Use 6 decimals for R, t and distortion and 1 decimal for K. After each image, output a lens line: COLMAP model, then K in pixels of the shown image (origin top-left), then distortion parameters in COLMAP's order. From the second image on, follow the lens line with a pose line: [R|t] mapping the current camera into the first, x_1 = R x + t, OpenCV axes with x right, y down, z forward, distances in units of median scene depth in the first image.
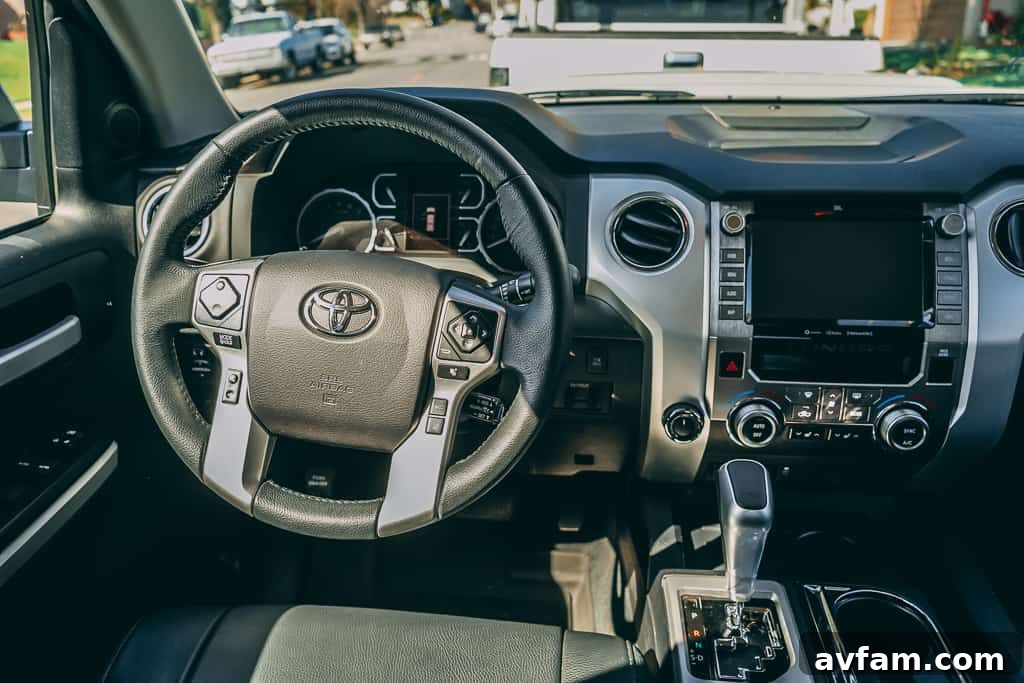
lens RADIAL K [[809.0, 0, 512.0], [0, 809.0, 341.5], [0, 0, 1]] dist [-0.001127, 0.004785]
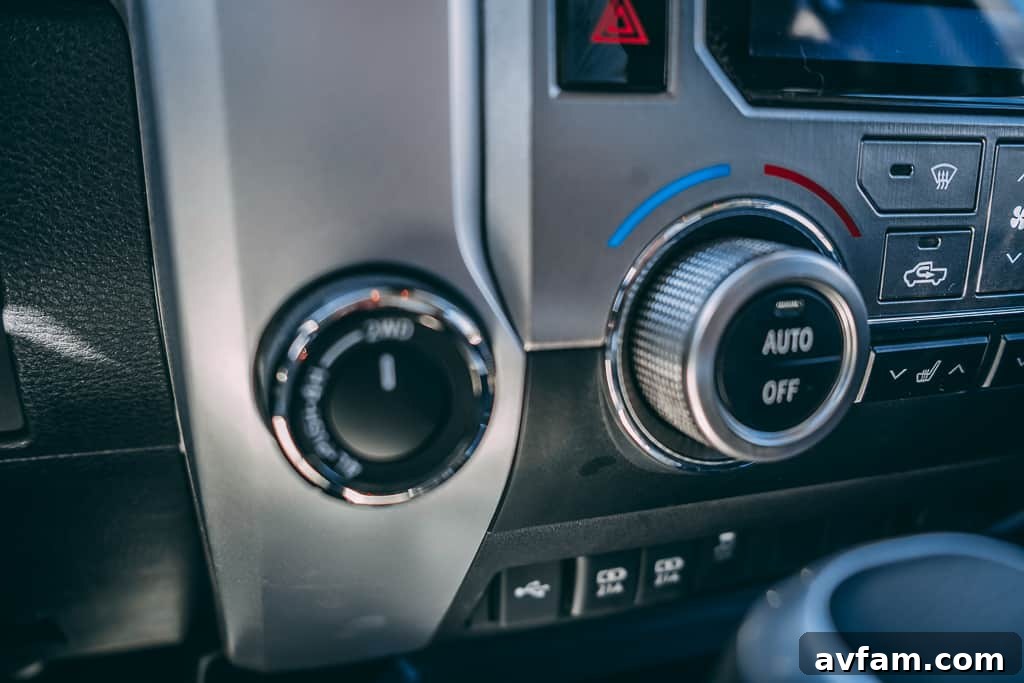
lens RADIAL K [[809.0, 0, 512.0], [0, 809.0, 341.5], [0, 0, 1]] dist [-0.001127, 0.004785]
pose [[0.903843, -0.082354, 0.419865, 0.168677], [0.124676, 0.989410, -0.074324, 0.108959], [-0.409297, 0.119524, 0.904538, 0.846737]]
